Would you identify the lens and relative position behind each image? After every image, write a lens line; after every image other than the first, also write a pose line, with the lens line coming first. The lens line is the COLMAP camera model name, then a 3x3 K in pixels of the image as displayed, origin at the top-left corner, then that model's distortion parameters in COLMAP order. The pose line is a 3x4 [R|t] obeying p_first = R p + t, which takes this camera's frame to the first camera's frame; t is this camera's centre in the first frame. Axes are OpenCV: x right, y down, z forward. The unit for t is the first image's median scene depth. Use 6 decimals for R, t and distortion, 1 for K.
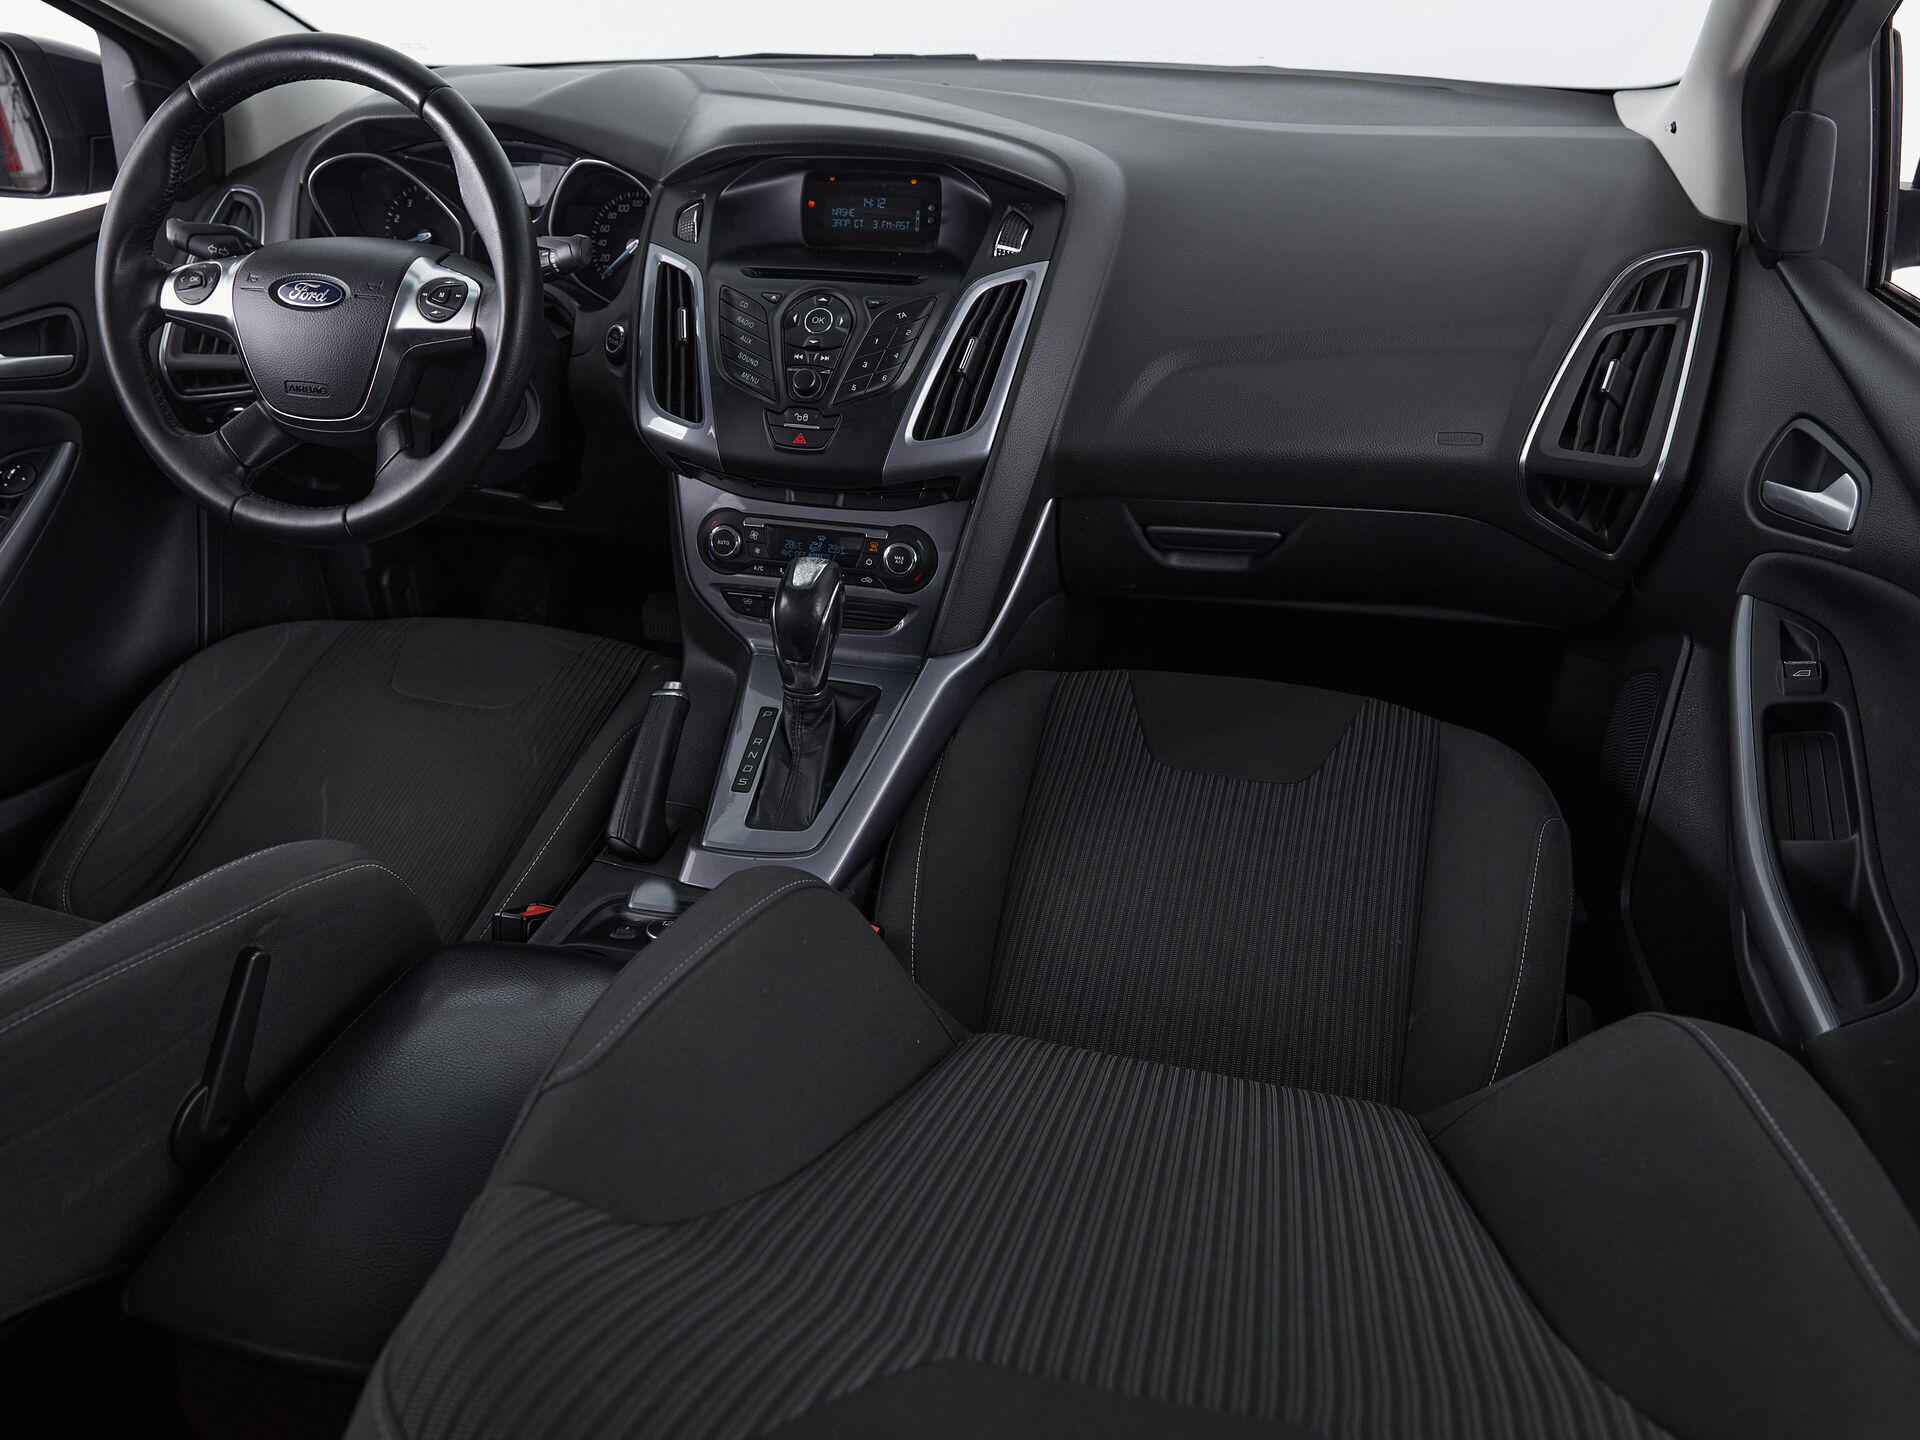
lens RADIAL K [[1413.0, 0, 976.1], [0, 1413.0, 733.5], [0, 0, 1]] dist [-0.004878, -0.005380]
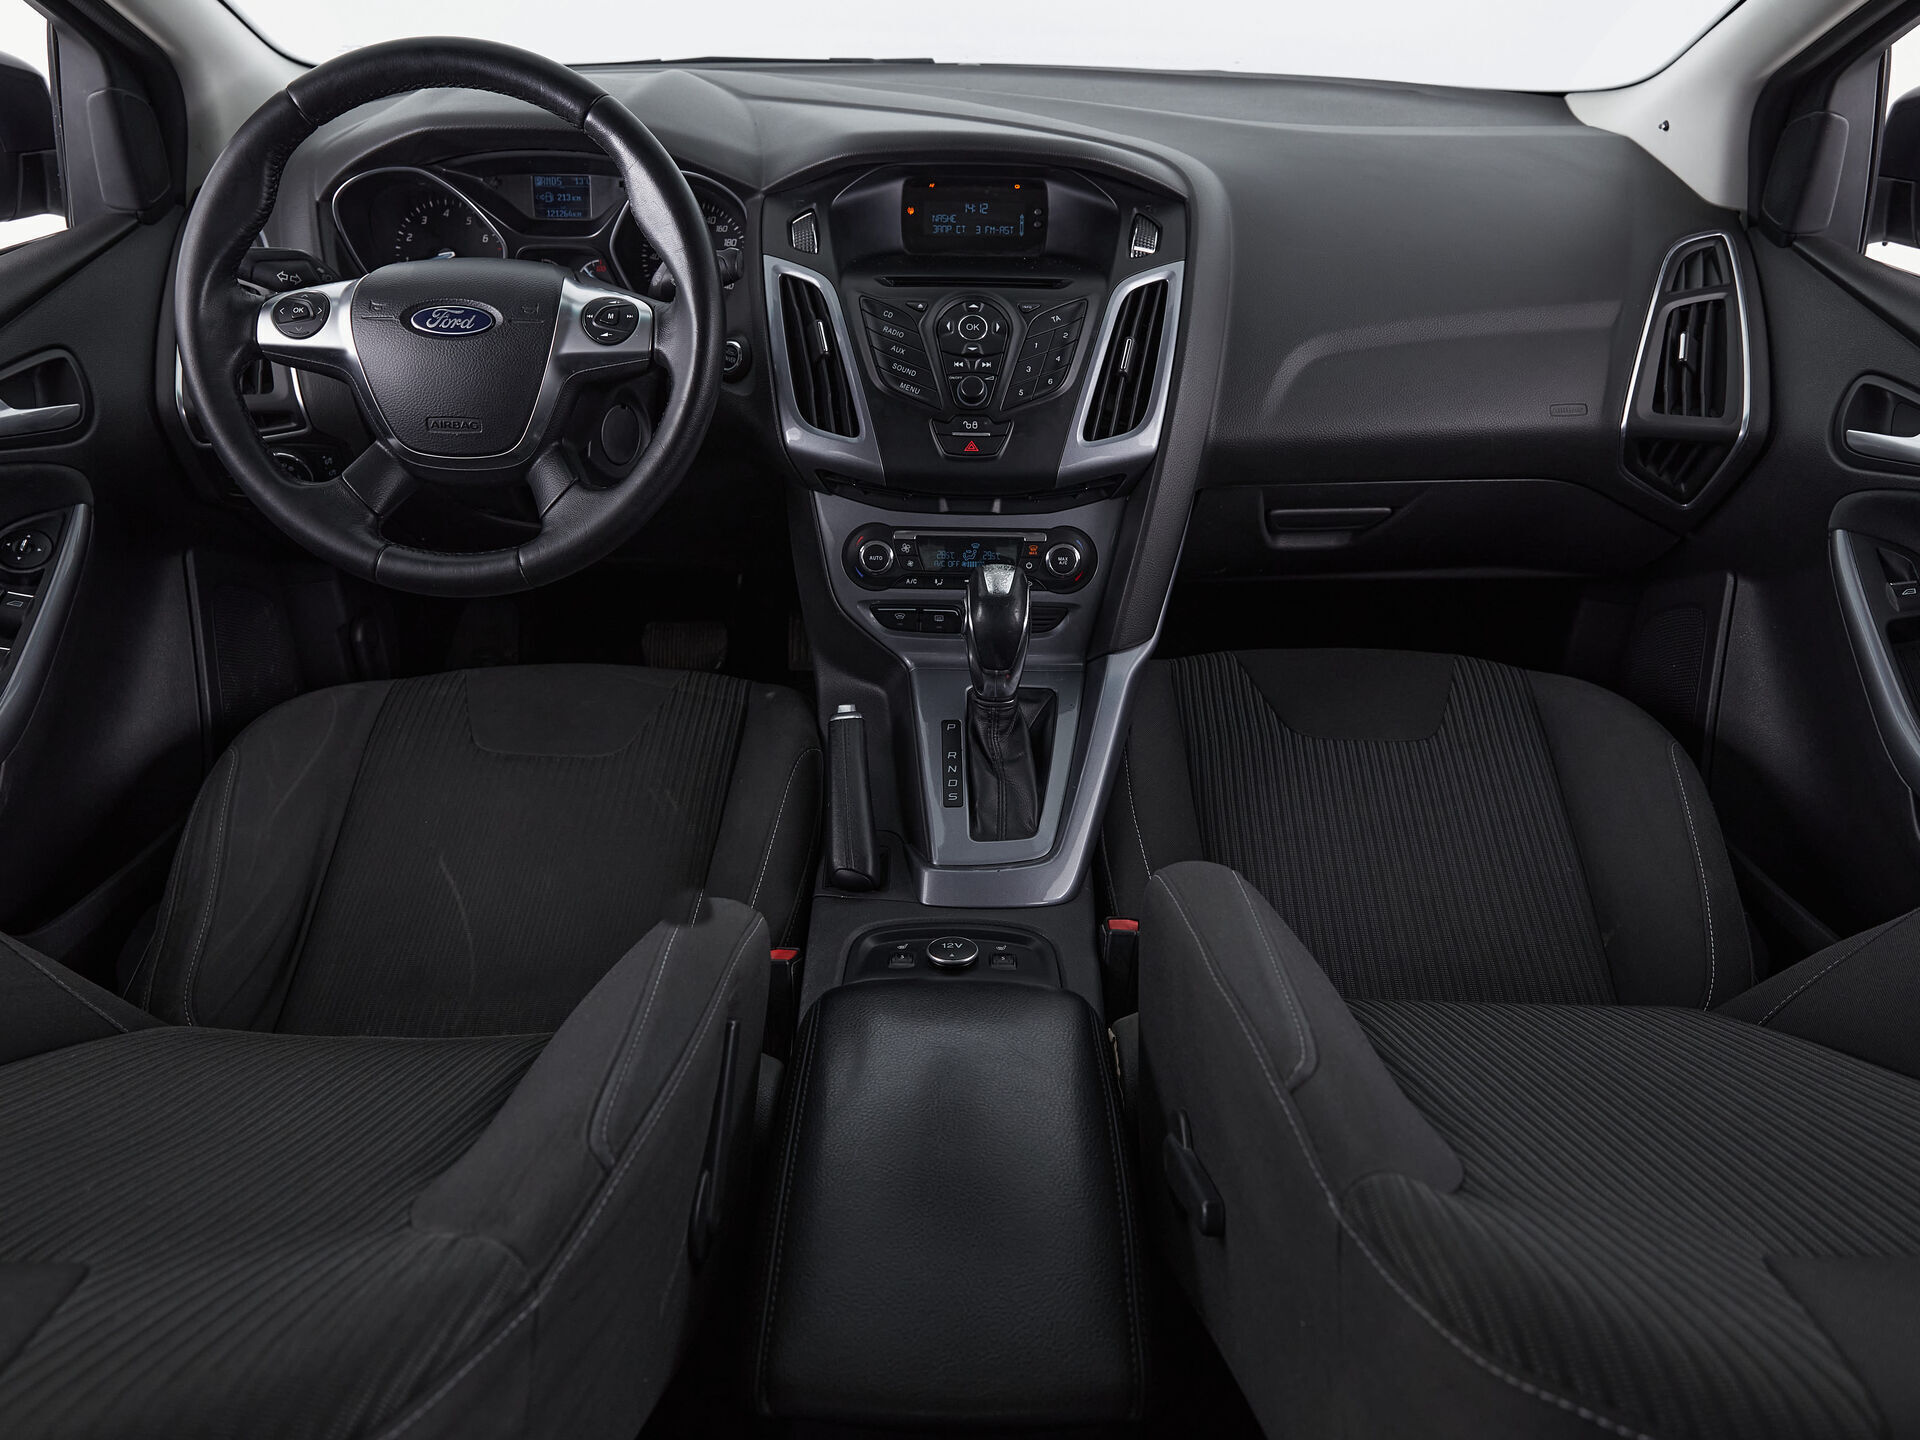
lens RADIAL K [[1413.0, 0, 1001.8], [0, 1413.0, 731.7], [0, 0, 1]] dist [-0.004878, -0.005380]
pose [[0.967681, -0.107353, 0.228187, -0.343838], [0.107638, 0.994127, 0.011234, -0.018006], [-0.228052, 0.013691, 0.973553, 0.029941]]
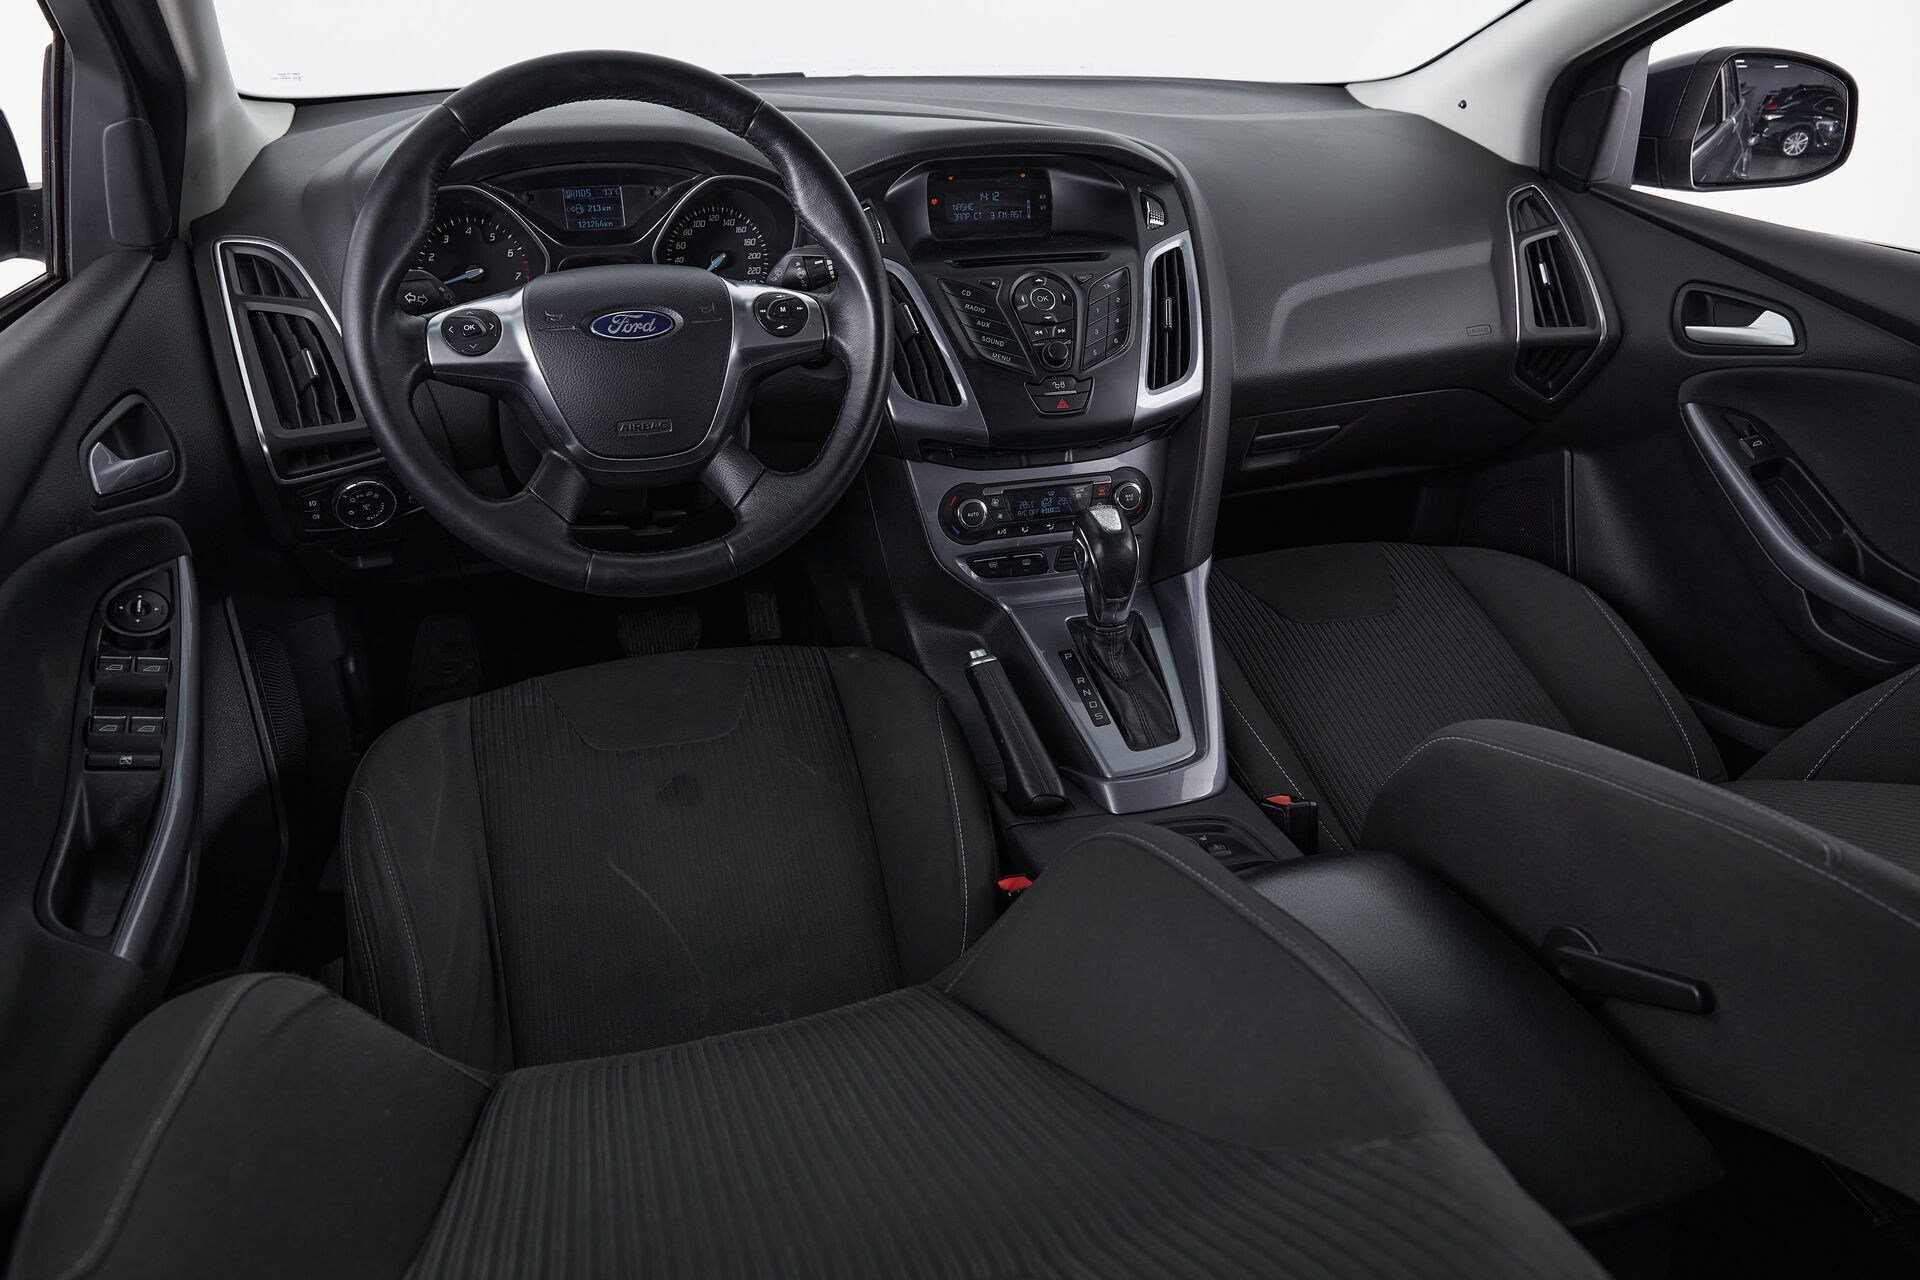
lens RADIAL K [[1267.4, 0, 960.2], [0, 1267.4, 627.8], [0, 0, 1]] dist [-0.005869, 0.000771]
pose [[0.850317, -0.230849, 0.472937, -0.687226], [0.250589, 0.967846, 0.021875, -0.078454], [-0.462781, 0.099912, 0.880824, 0.173538]]
